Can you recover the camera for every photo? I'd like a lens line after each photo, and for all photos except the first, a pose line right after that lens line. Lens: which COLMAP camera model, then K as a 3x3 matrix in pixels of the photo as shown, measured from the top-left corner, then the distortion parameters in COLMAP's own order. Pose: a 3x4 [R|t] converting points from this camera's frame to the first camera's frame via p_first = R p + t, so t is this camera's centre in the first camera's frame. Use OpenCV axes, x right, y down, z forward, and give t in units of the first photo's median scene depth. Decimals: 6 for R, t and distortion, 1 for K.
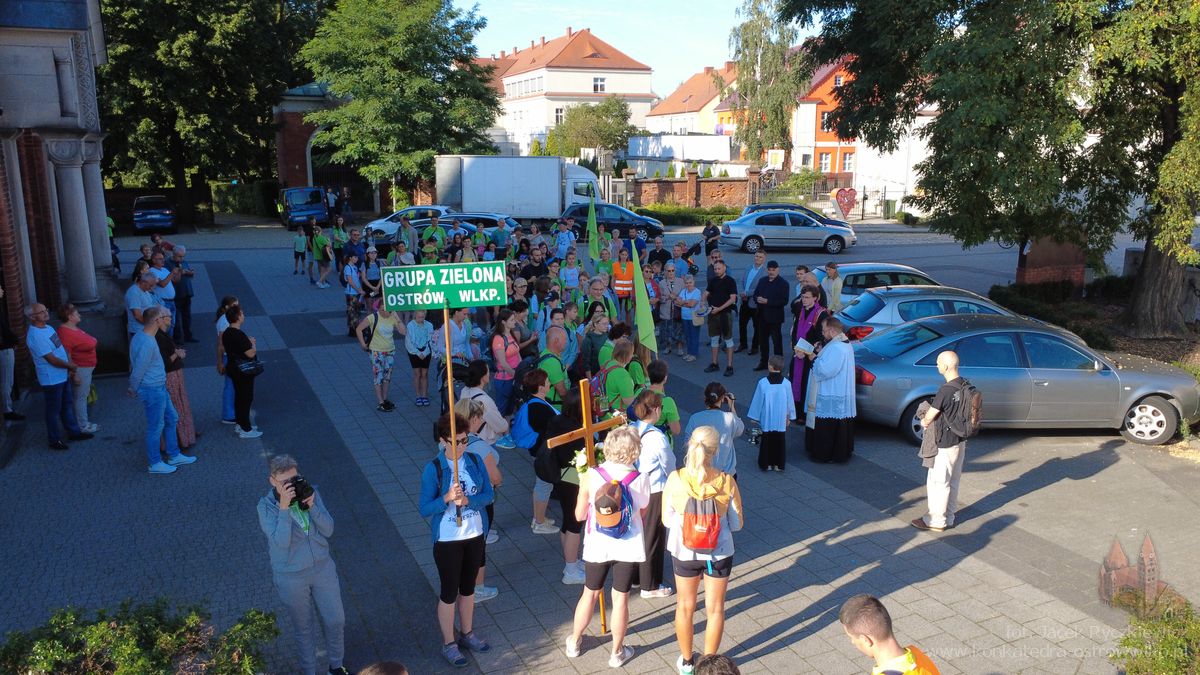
lens RADIAL K [[872.9, 0, 600.0], [0, 872.9, 337.5], [0, 0, 1]] dist [-0.000936, -0.098282]
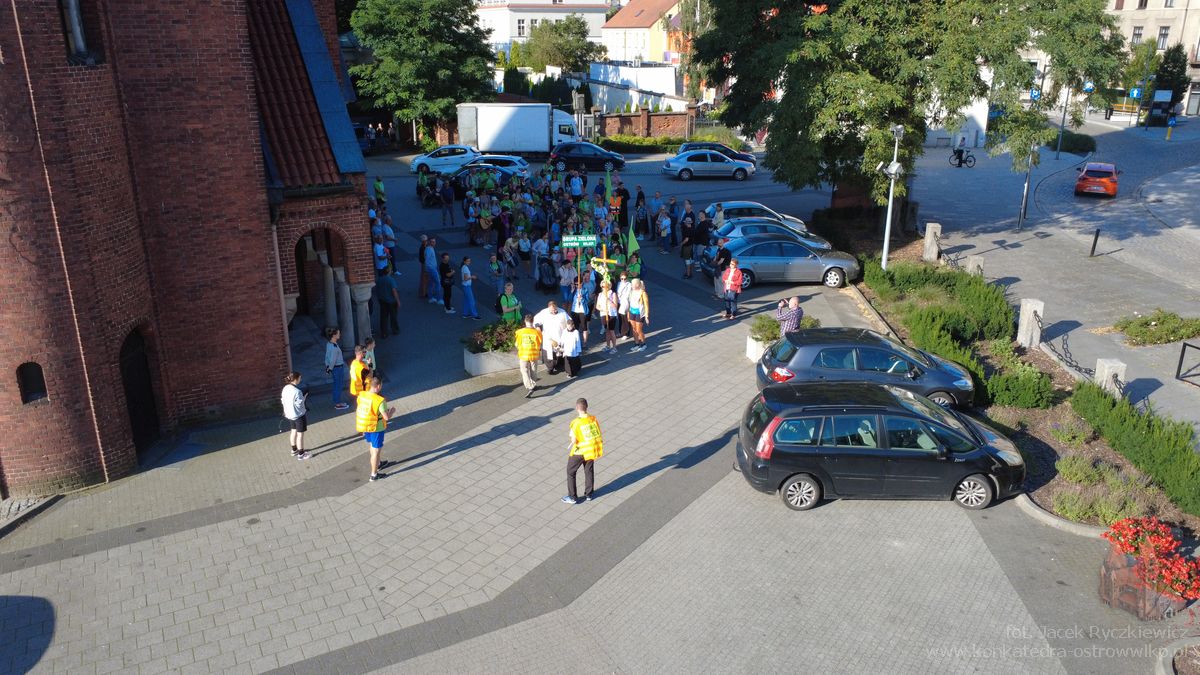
lens RADIAL K [[872.9, 0, 600.0], [0, 872.9, 337.5], [0, 0, 1]] dist [-0.000936, -0.098282]
pose [[0.998461, -0.018165, 0.052398, -0.040719], [0.011565, 0.992262, 0.123625, -0.013233], [-0.054238, -0.122828, 0.990945, -0.383080]]
